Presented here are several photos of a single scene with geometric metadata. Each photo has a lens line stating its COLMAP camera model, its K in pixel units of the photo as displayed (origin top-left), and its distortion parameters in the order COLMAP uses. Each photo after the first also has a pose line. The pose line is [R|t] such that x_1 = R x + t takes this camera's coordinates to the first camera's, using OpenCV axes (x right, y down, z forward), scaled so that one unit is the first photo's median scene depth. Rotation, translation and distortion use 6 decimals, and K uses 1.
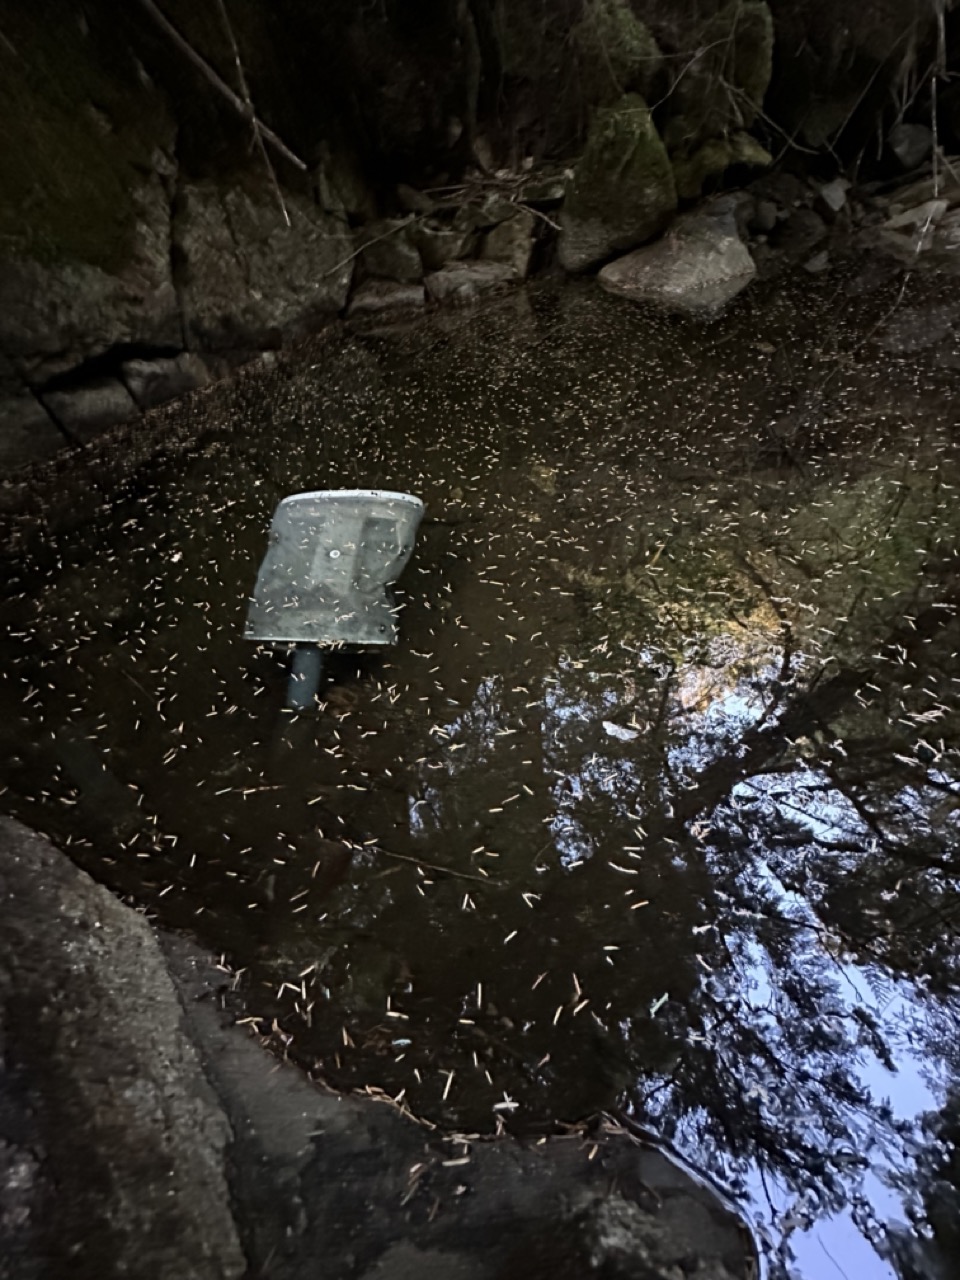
lens RADIAL K [[507.9, 0, 482.8], [0, 507.9, 636.6], [0, 0, 1]] dist [-0.003640, -0.000315]
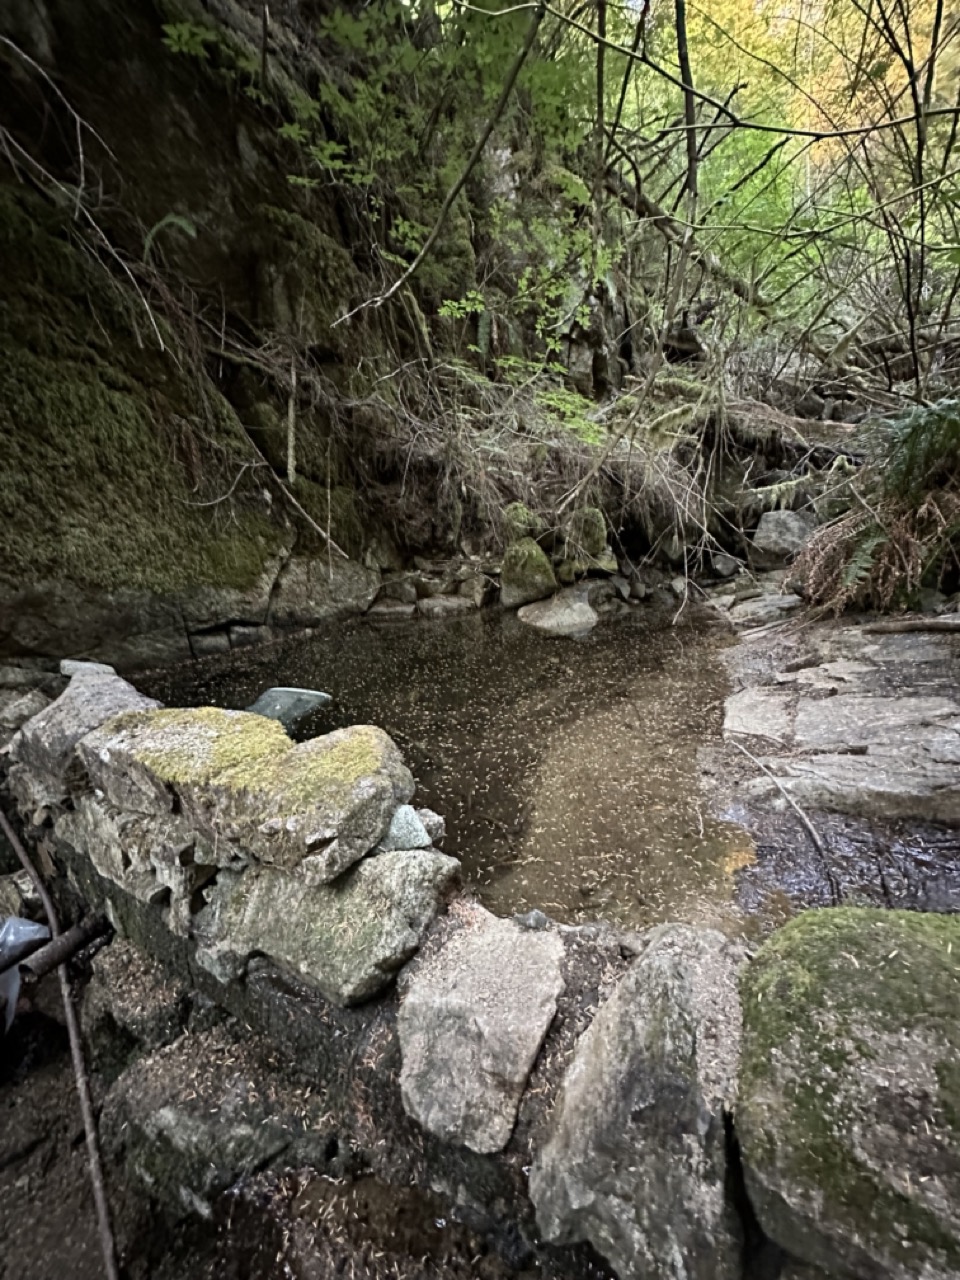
lens RADIAL K [[511.0, 0, 487.4], [0, 511.0, 642.2], [0, 0, 1]] dist [-0.006888, -0.000107]
pose [[0.984464, 0.122163, -0.126125, 0.374104], [-0.167534, 0.868567, -0.466394, 0.198426], [0.052572, 0.480278, 0.875539, -0.470647]]
